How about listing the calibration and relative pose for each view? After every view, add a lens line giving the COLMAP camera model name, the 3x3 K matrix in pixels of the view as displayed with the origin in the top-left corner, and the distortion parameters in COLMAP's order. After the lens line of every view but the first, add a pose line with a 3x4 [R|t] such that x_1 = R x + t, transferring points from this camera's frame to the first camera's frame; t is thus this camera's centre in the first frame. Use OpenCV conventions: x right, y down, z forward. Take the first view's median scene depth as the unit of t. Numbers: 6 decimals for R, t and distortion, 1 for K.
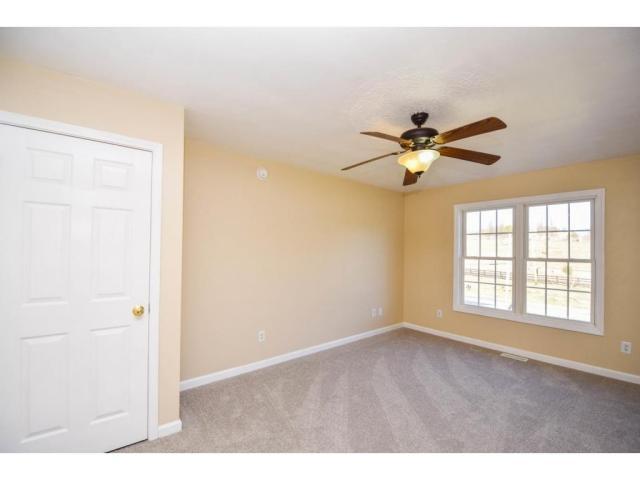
lens RADIAL K [[310.9, 0, 322.2], [0, 310.9, 244.0], [0, 0, 1]] dist [0.002509, -0.001594]
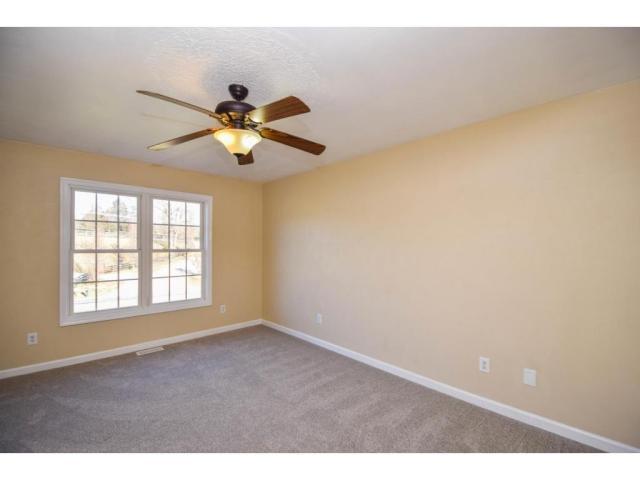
lens RADIAL K [[310.9, 0, 318.0], [0, 310.9, 241.8], [0, 0, 1]] dist [0.002509, -0.001594]
pose [[-0.140046, -0.000758, 0.990145, -0.411783], [-0.027284, 0.999623, -0.003094, 0.009123], [-0.989769, -0.027448, -0.140014, 0.604142]]
